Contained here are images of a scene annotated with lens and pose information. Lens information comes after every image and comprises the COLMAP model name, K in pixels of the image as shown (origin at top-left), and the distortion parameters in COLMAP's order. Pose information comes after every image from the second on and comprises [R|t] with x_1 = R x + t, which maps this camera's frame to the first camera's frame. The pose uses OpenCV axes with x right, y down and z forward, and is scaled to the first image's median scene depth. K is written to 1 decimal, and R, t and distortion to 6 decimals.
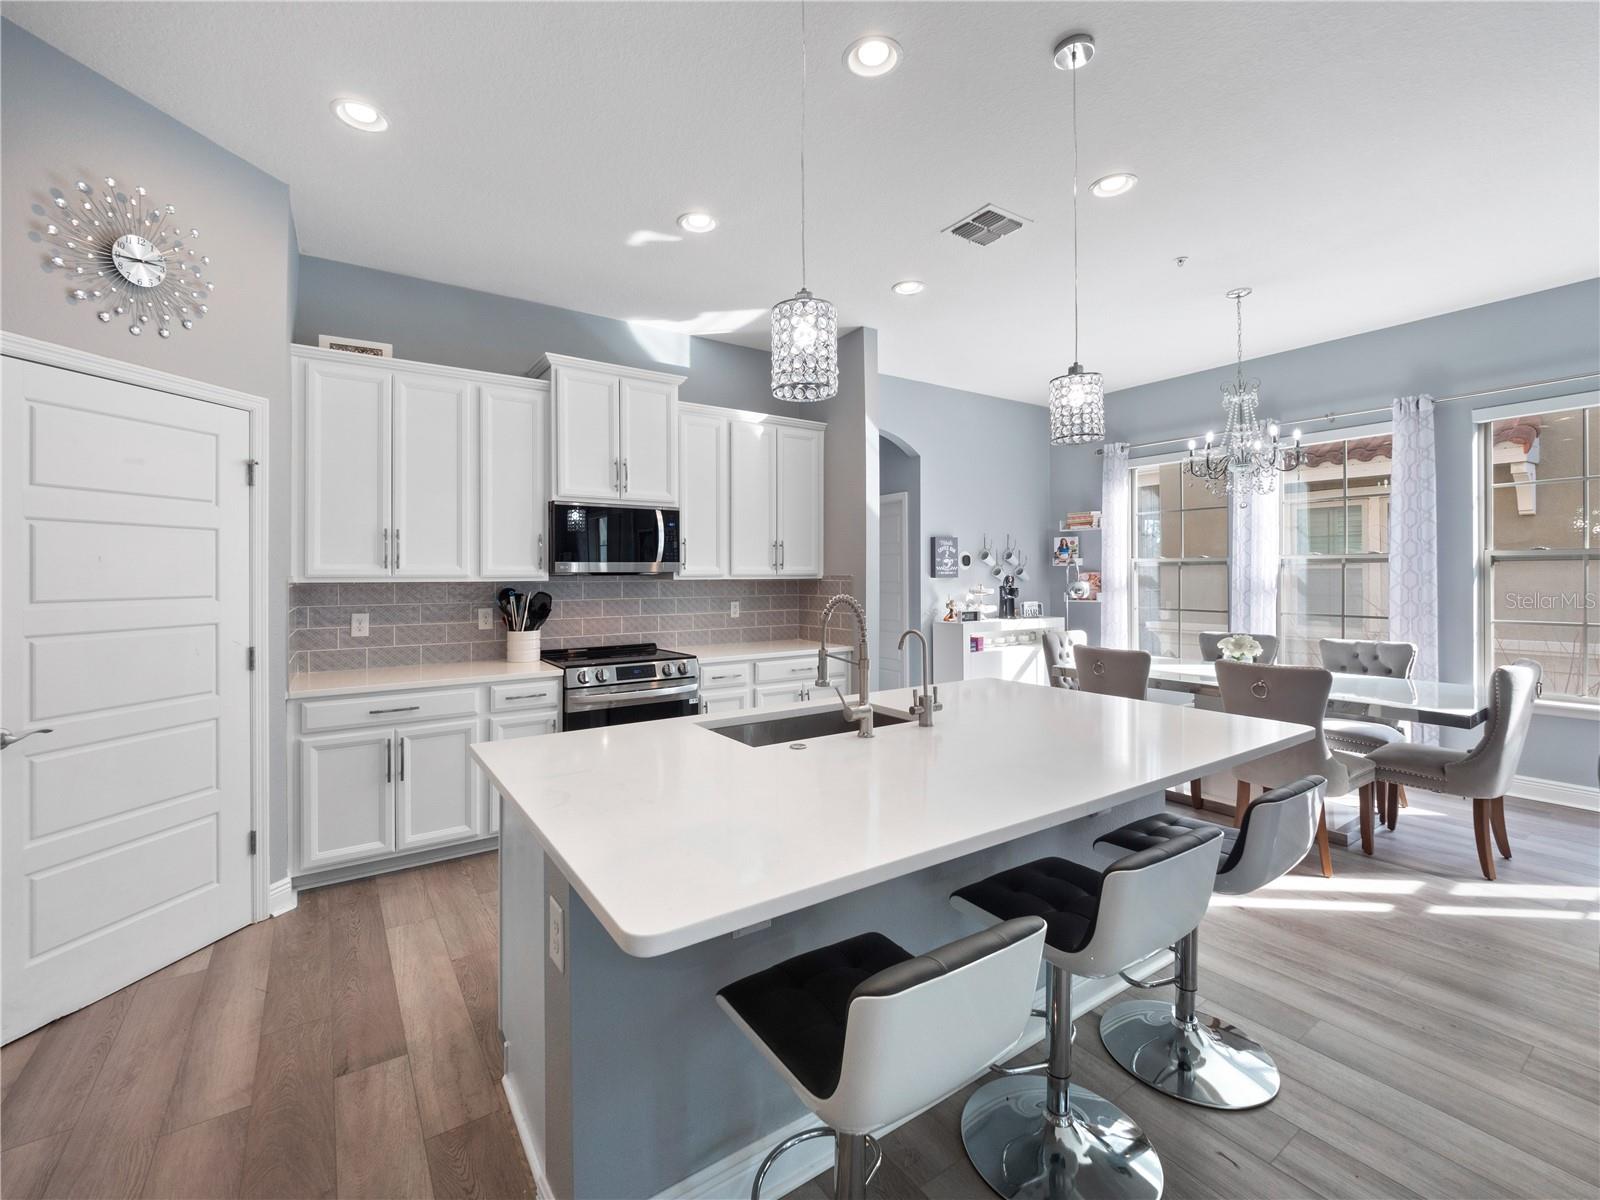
lens RADIAL K [[689.1, 0, 798.7], [0, 689.1, 566.4], [0, 0, 1]] dist [0.007607, -0.005148]
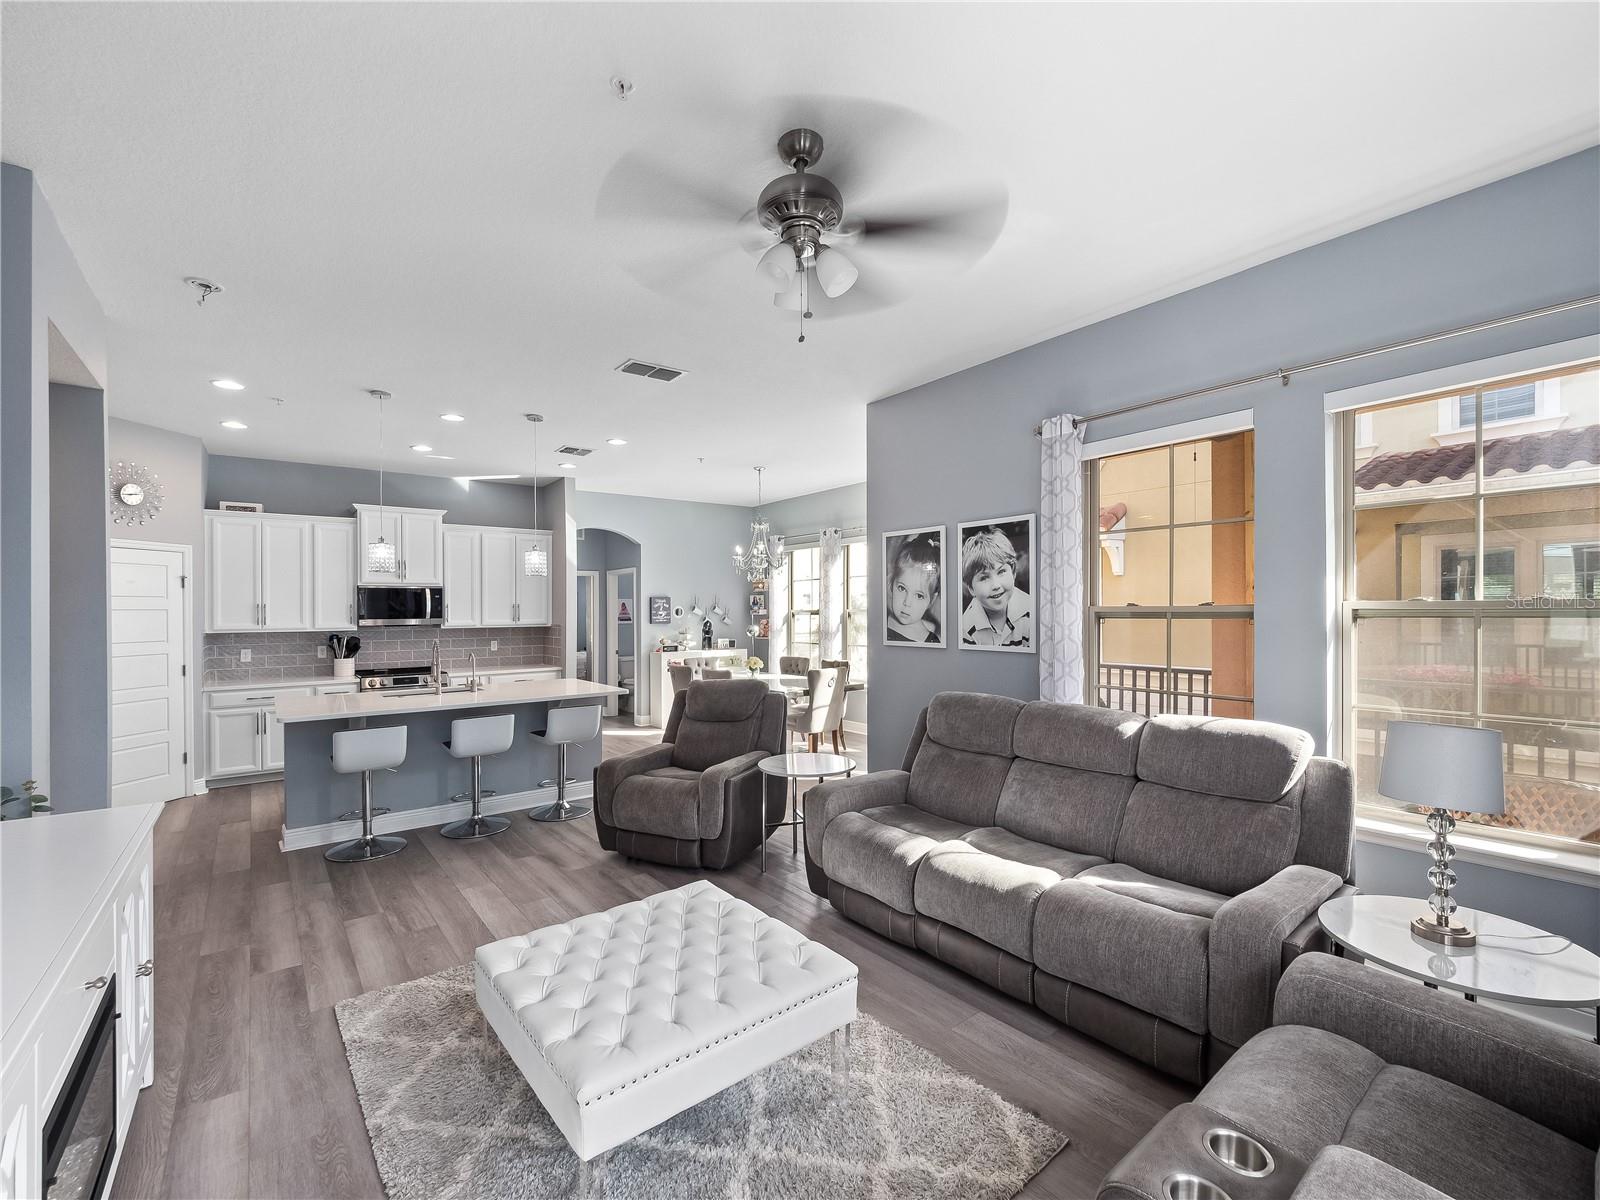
lens RADIAL K [[689.1, 0, 793.6], [0, 689.1, 603.5], [0, 0, 1]] dist [0.007607, -0.005148]
pose [[0.998469, -0.004190, 0.055157, 0.668678], [0.004134, 0.999991, 0.001137, -0.045686], [-0.055162, -0.000907, 0.998477, -0.850199]]
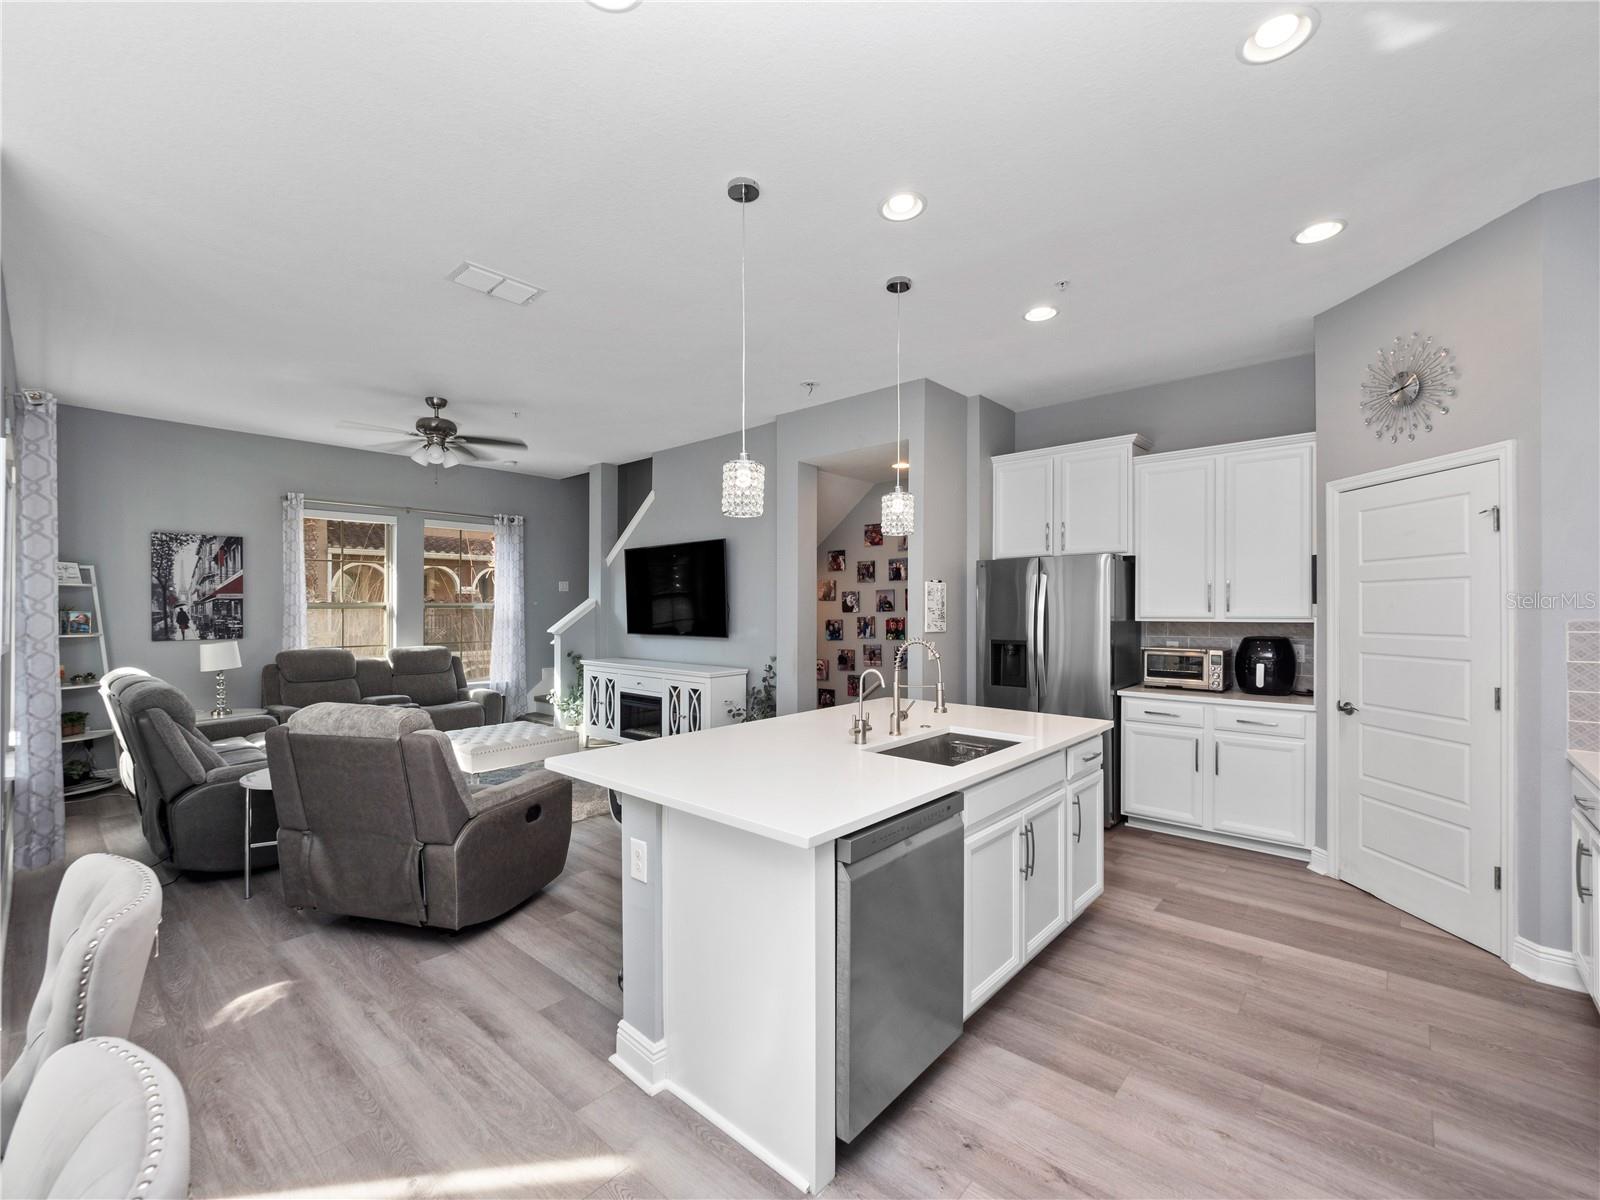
lens RADIAL K [[689.1, 0, 792.3], [0, 689.1, 605.7], [0, 0, 1]] dist [0.007607, -0.005148]
pose [[-0.972982, 0.005980, -0.230802, 0.332885], [0.009654, 0.999844, -0.014789, -0.001440], [0.230677, -0.016618, -0.972888, 1.245684]]
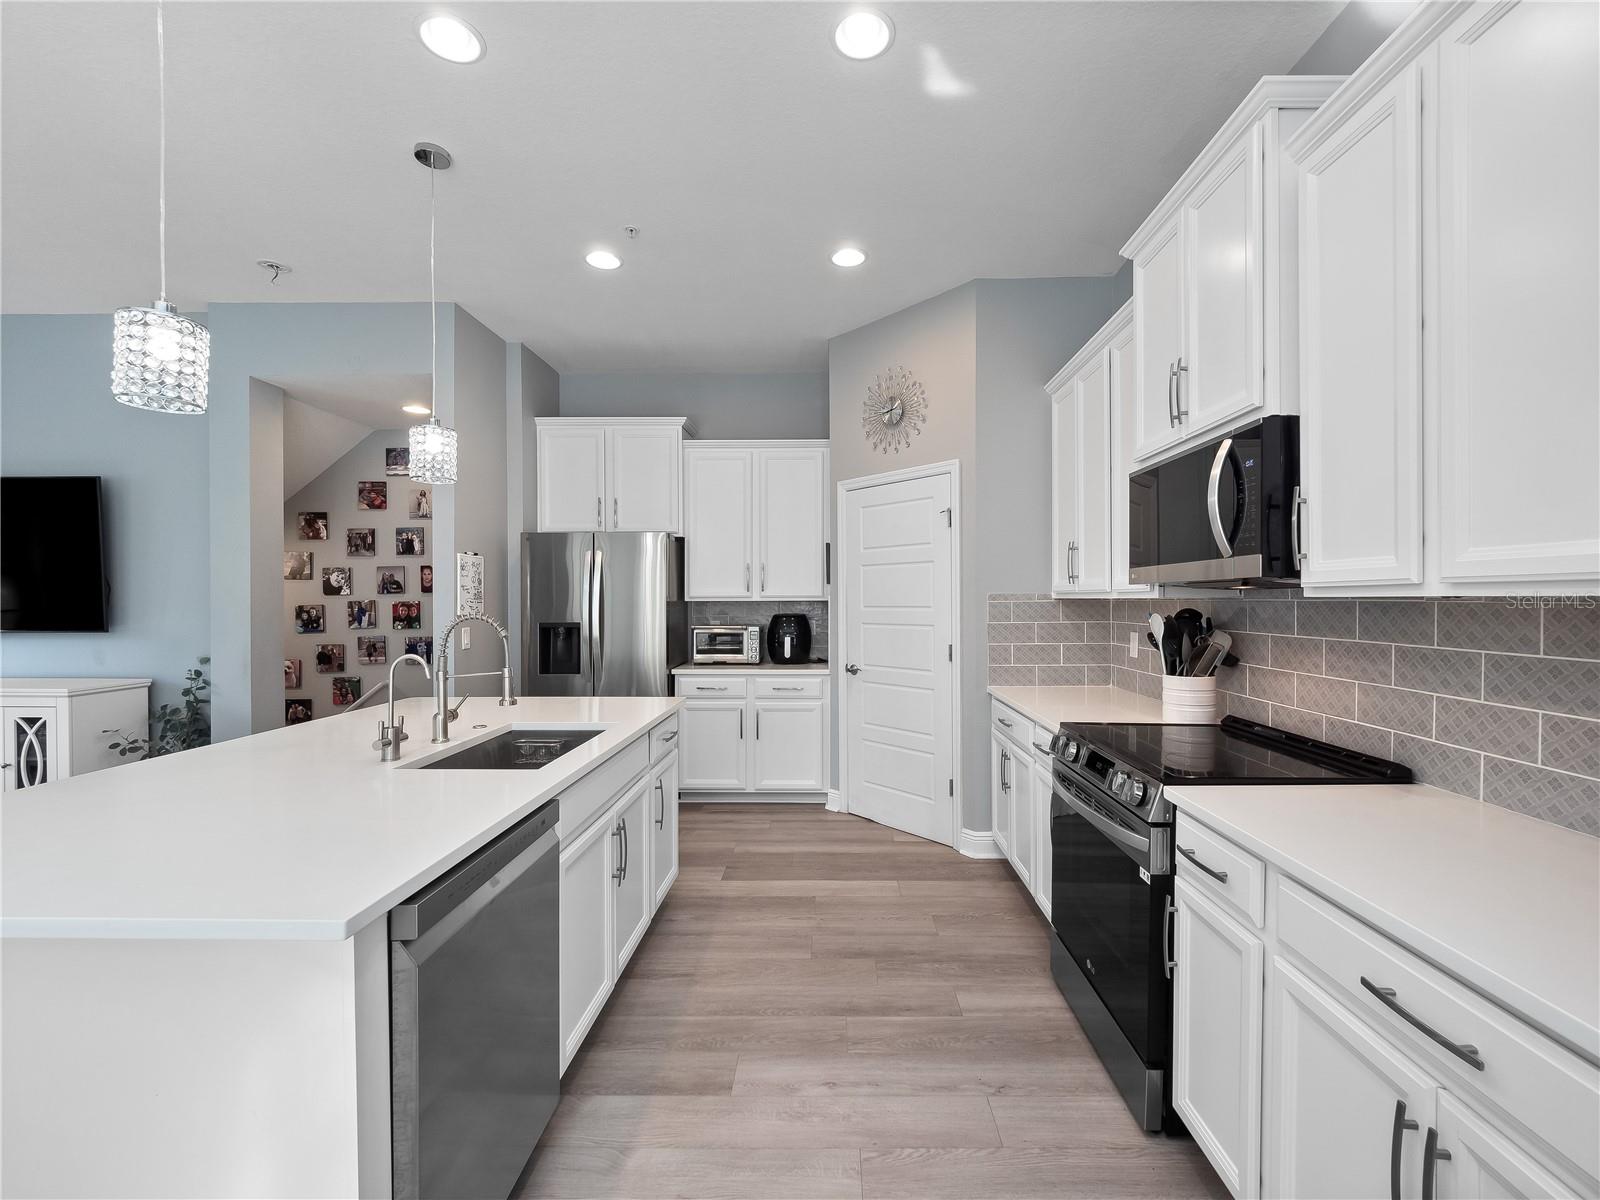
lens RADIAL K [[689.1, 0, 823.4], [0, 689.1, 608.4], [0, 0, 1]] dist [0.007607, -0.005148]
pose [[-0.578737, 0.014344, -0.815388, 0.330403], [0.015165, 0.999862, 0.006826, 0.021205], [0.815373, -0.008414, -0.578874, 1.121197]]
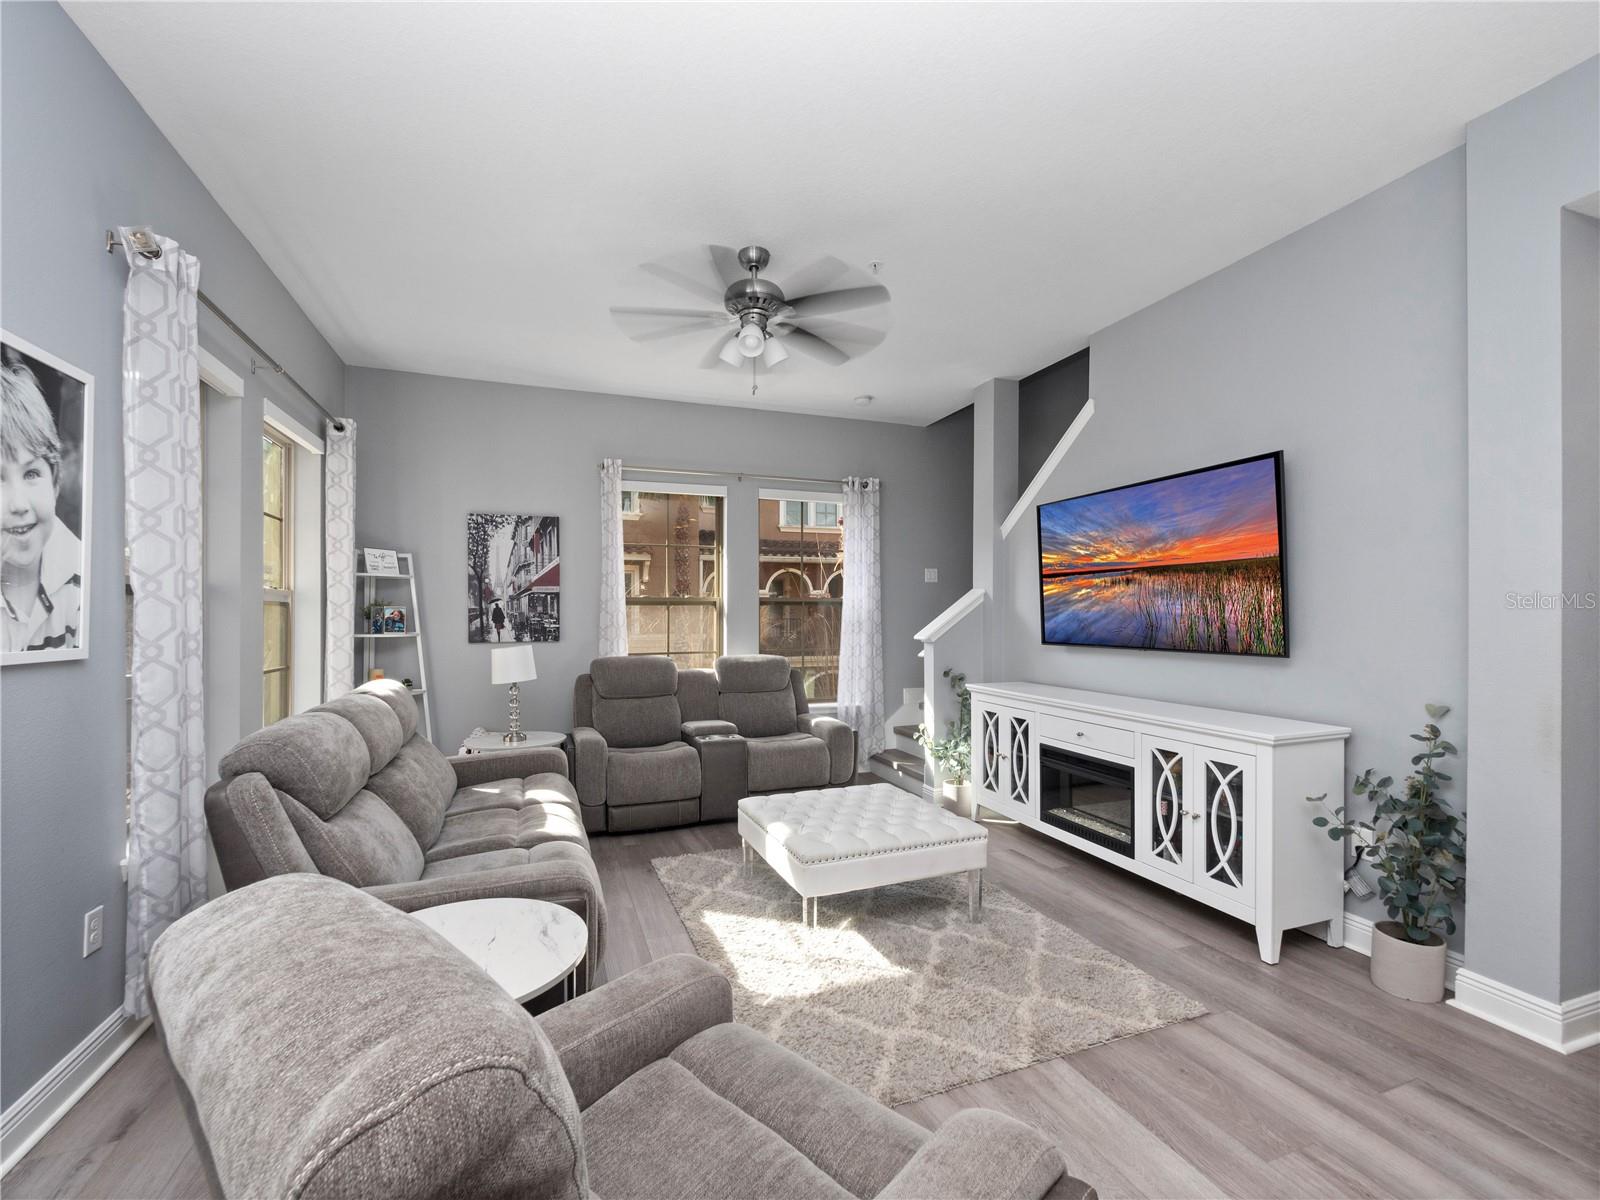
lens RADIAL K [[689.1, 0, 793.7], [0, 689.1, 614.7], [0, 0, 1]] dist [0.007607, -0.005148]
pose [[-0.969518, 0.007270, 0.244912, 0.455120], [0.003837, 0.999888, -0.014493, 0.009015], [-0.244990, -0.013112, -0.969437, 0.541286]]
